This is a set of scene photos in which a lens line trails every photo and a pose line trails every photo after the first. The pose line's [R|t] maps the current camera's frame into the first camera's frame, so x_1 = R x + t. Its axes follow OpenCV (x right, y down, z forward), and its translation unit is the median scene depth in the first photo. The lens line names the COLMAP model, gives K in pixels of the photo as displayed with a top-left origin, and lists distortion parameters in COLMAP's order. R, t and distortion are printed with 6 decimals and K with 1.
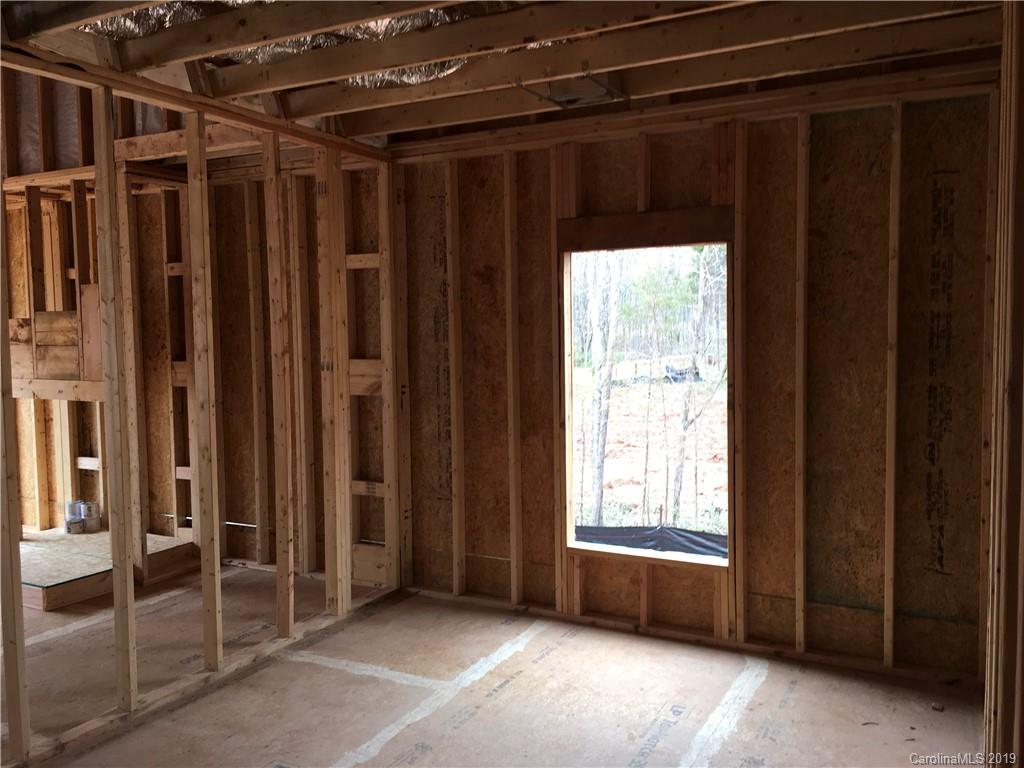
lens RADIAL K [[875.5, 0, 512.3], [0, 875.5, 395.2], [0, 0, 1]] dist [0.048646, -0.054056]
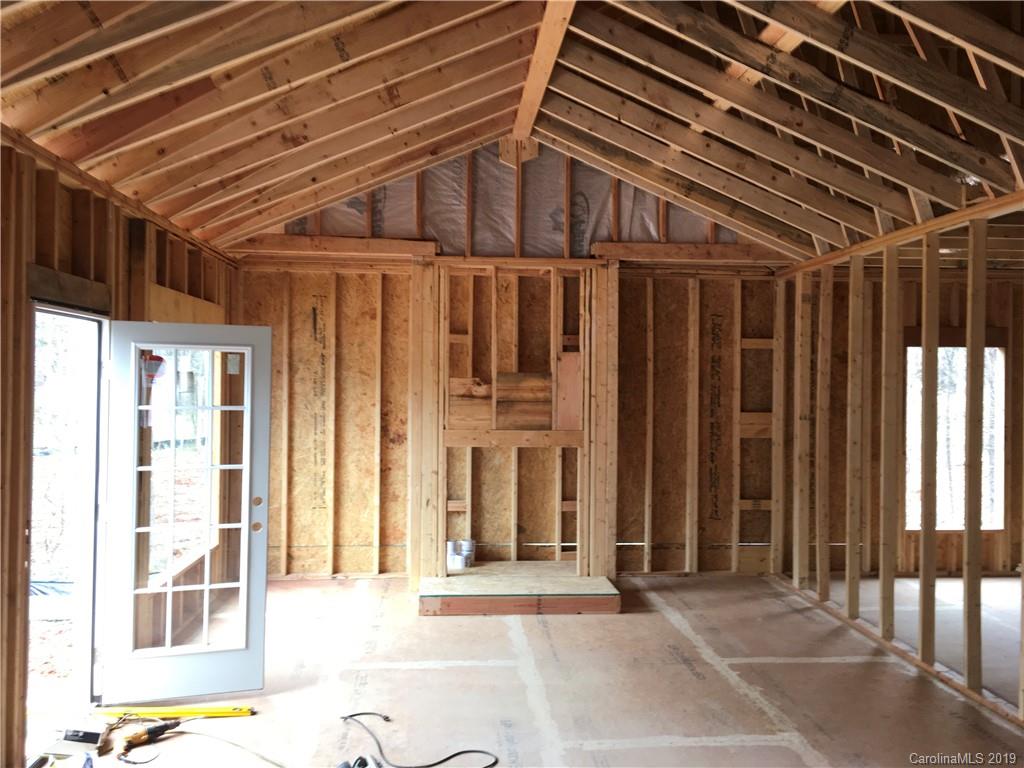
lens RADIAL K [[875.5, 0, 510.3], [0, 875.5, 381.2], [0, 0, 1]] dist [0.048646, -0.054056]
pose [[0.841295, 0.018288, 0.540266, -1.198150], [0.024018, 0.997176, -0.071155, 0.000500], [-0.540042, 0.072838, 0.838480, 0.019865]]
